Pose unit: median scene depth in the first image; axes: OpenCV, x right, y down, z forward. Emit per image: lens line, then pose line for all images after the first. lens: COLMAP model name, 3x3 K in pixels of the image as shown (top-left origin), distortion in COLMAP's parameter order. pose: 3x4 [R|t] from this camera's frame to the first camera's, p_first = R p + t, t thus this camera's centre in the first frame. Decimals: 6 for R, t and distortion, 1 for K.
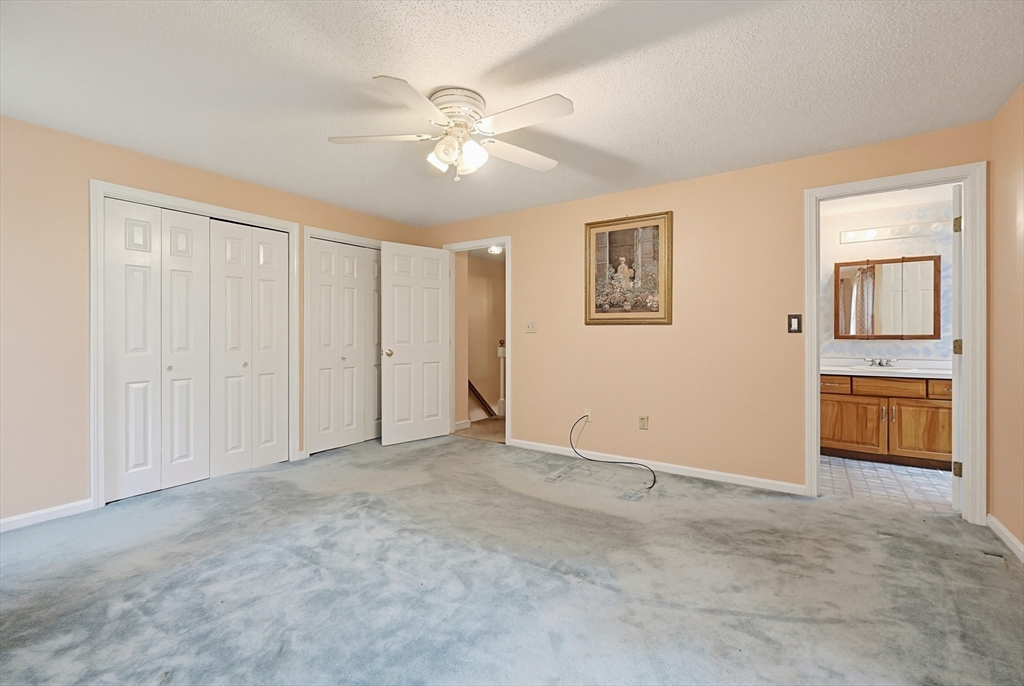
lens RADIAL K [[443.3, 0, 513.2], [0, 443.3, 336.5], [0, 0, 1]] dist [0.005246, -0.001172]
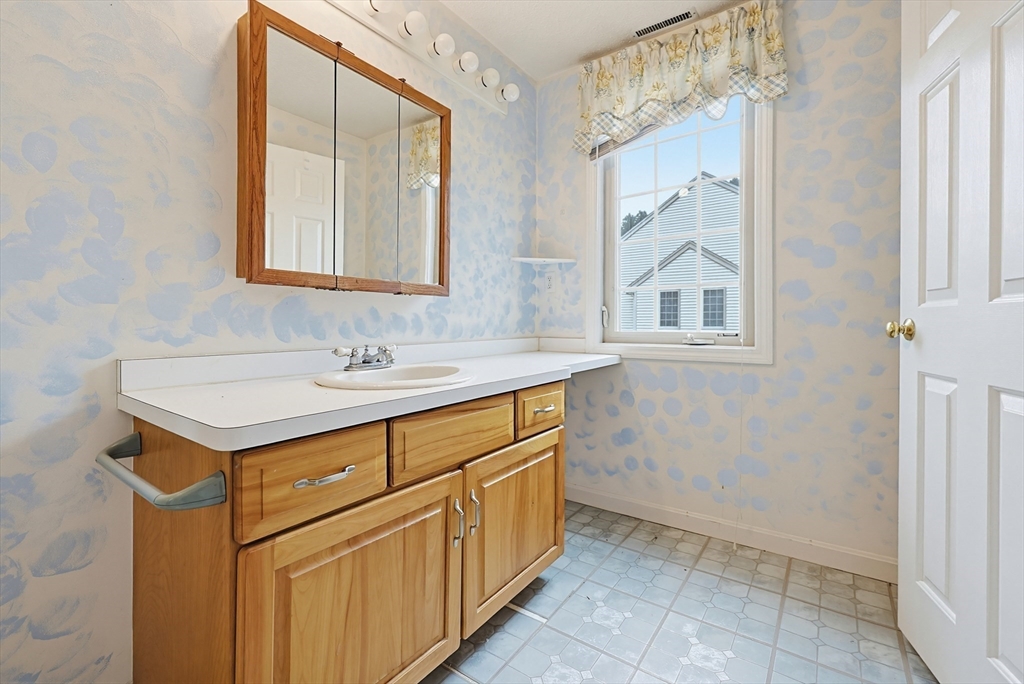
lens RADIAL K [[443.3, 0, 514.0], [0, 443.3, 325.2], [0, 0, 1]] dist [0.005246, -0.001172]
pose [[0.023753, -0.005181, 0.999704, 0.512818], [0.000858, 0.999986, 0.005162, 0.033812], [-0.999717, 0.000735, 0.023757, 0.929839]]
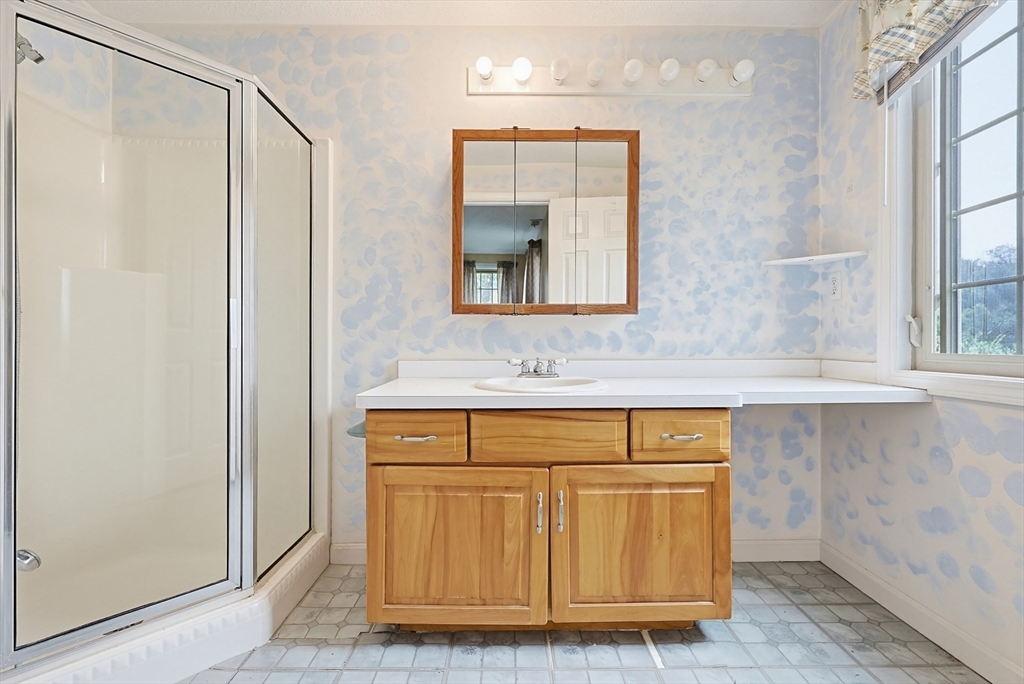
lens RADIAL K [[443.3, 0, 518.5], [0, 443.3, 340.5], [0, 0, 1]] dist [0.005246, -0.001172]
pose [[0.816711, 0.002073, 0.577044, 0.598130], [-0.000535, 0.999996, -0.002835, 0.035517], [-0.577047, 0.002006, 0.816708, 0.701212]]
